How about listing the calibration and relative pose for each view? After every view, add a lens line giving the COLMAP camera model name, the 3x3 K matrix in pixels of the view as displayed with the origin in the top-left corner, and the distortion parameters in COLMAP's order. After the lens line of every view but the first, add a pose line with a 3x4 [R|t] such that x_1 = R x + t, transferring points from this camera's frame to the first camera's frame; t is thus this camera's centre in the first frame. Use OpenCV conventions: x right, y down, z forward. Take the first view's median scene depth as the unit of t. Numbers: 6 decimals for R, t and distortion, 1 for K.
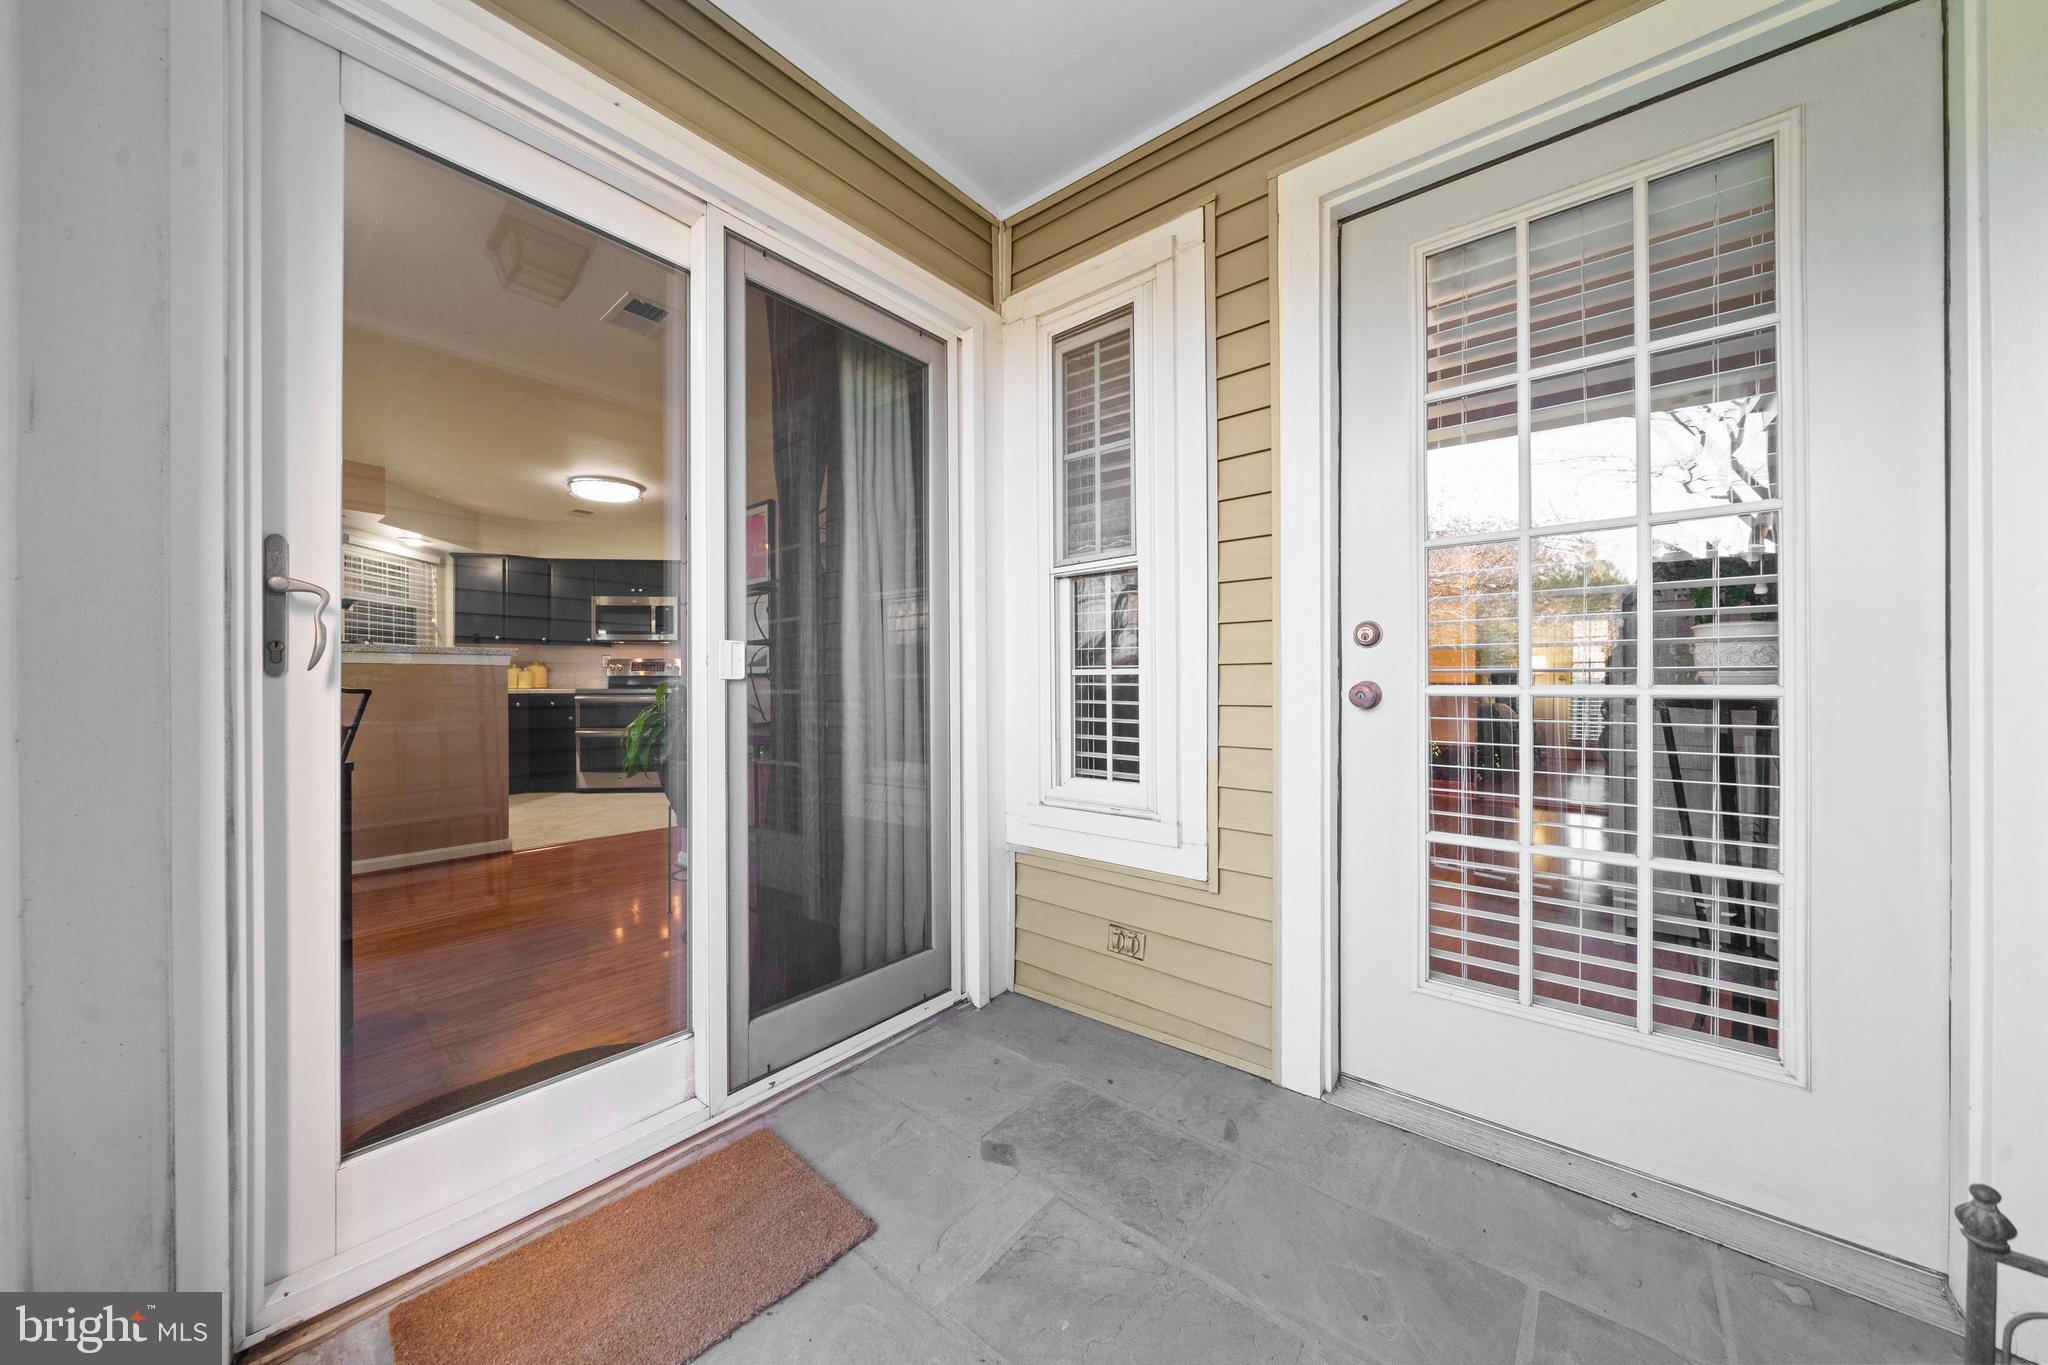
lens RADIAL K [[714.1, 0, 1026.6], [0, 714.1, 680.6], [0, 0, 1]] dist [0.001057, -0.000014]
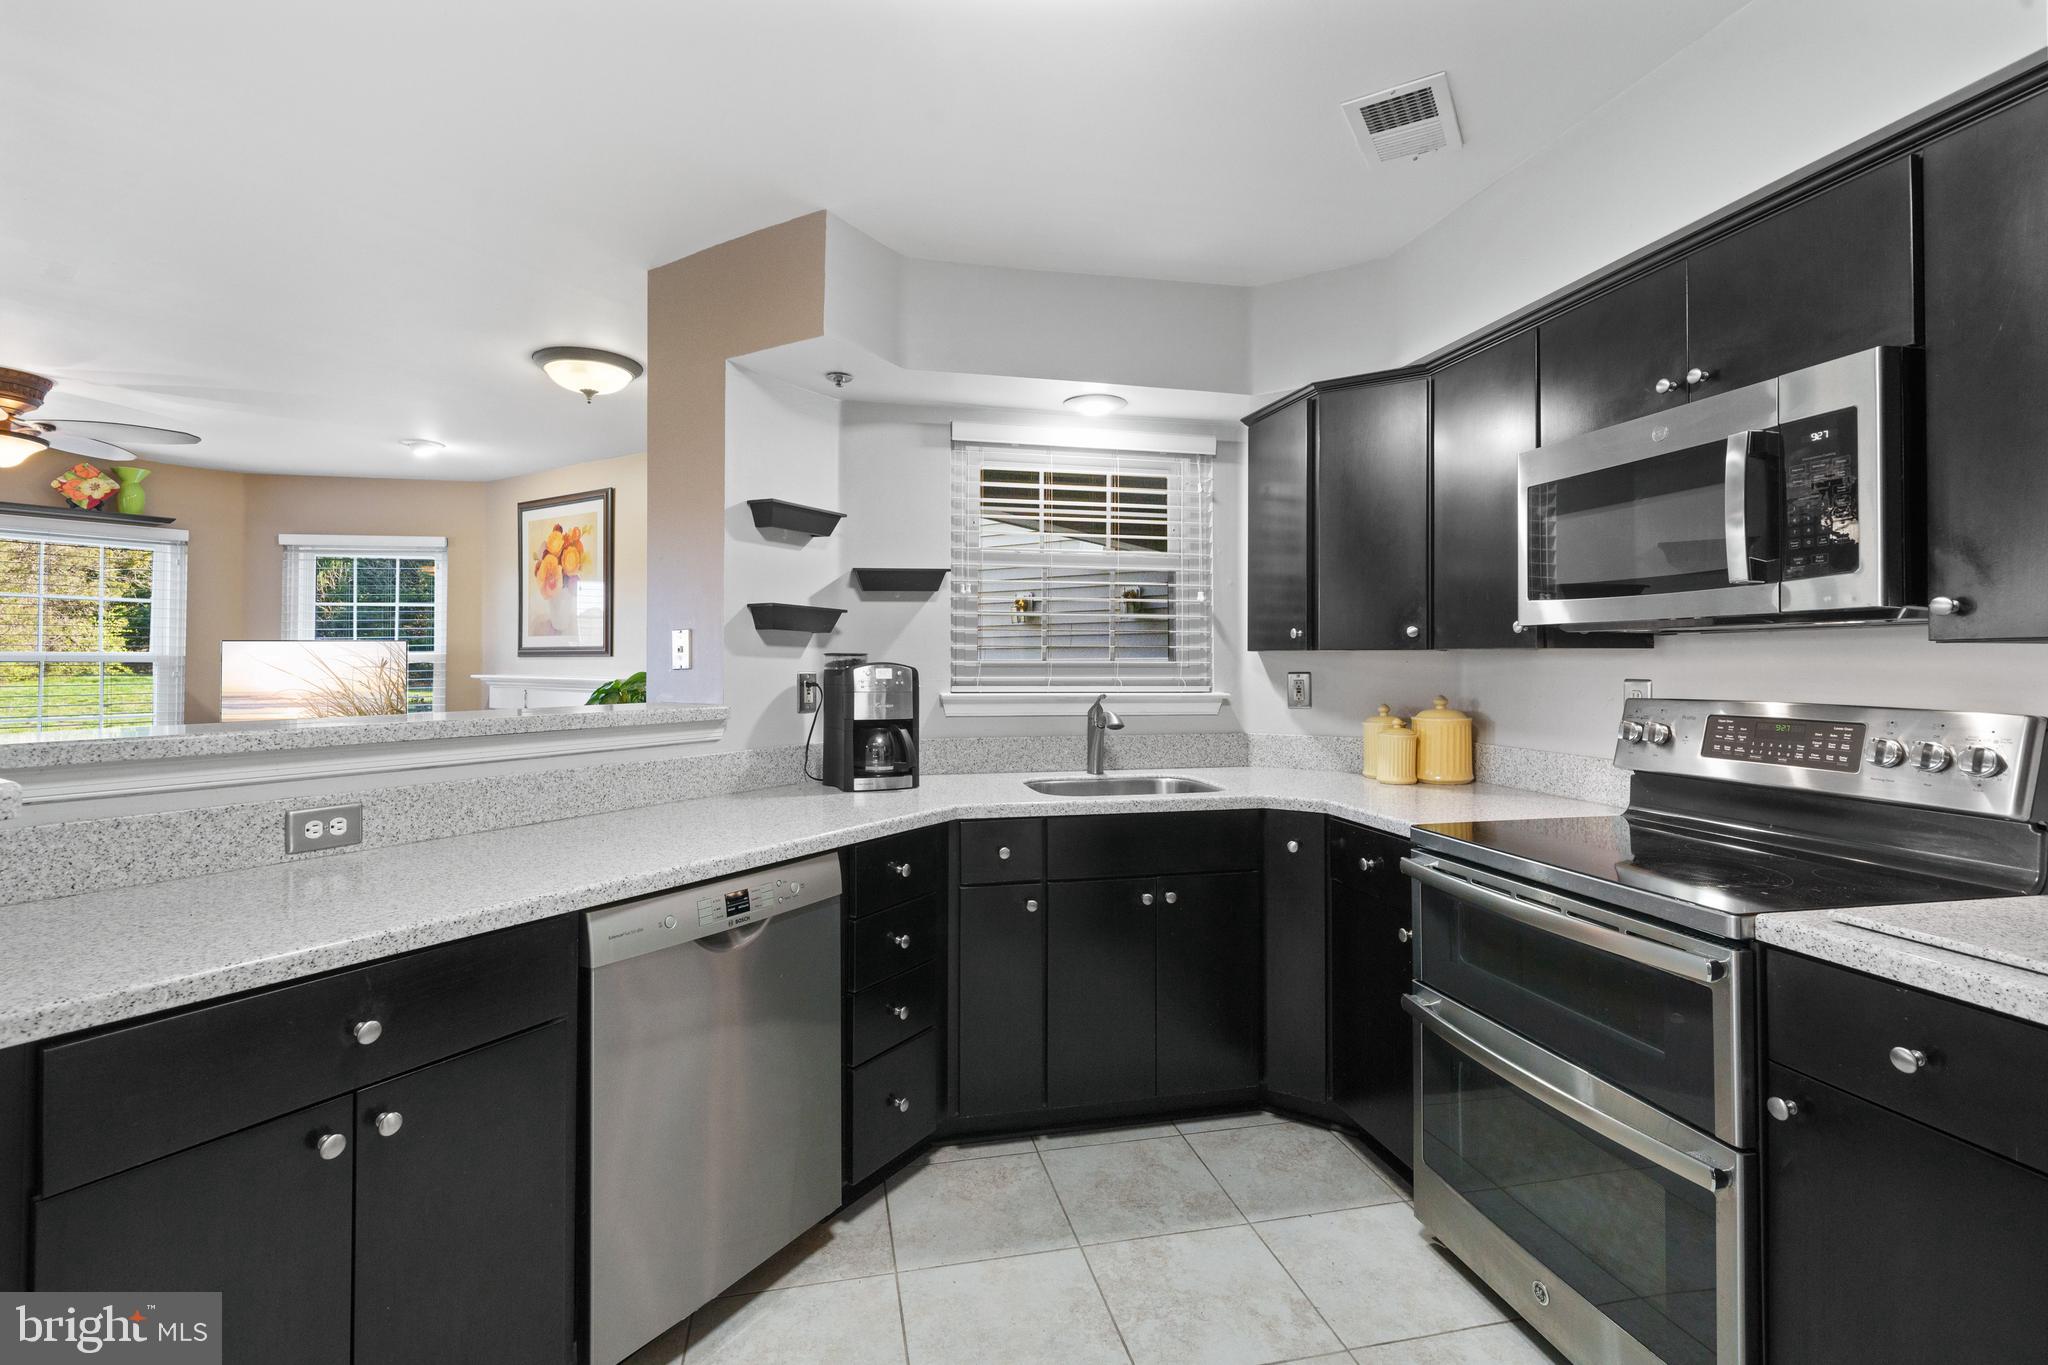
lens RADIAL K [[927.7, 0, 1019.1], [0, 927.7, 653.2], [0, 0, 1]] dist [-0.001353, 0.000647]
pose [[0.125005, -0.008667, -0.992118, -0.314751], [0.006310, 0.999949, -0.007940, -0.047623], [0.992136, -0.005268, 0.125053, 0.807763]]
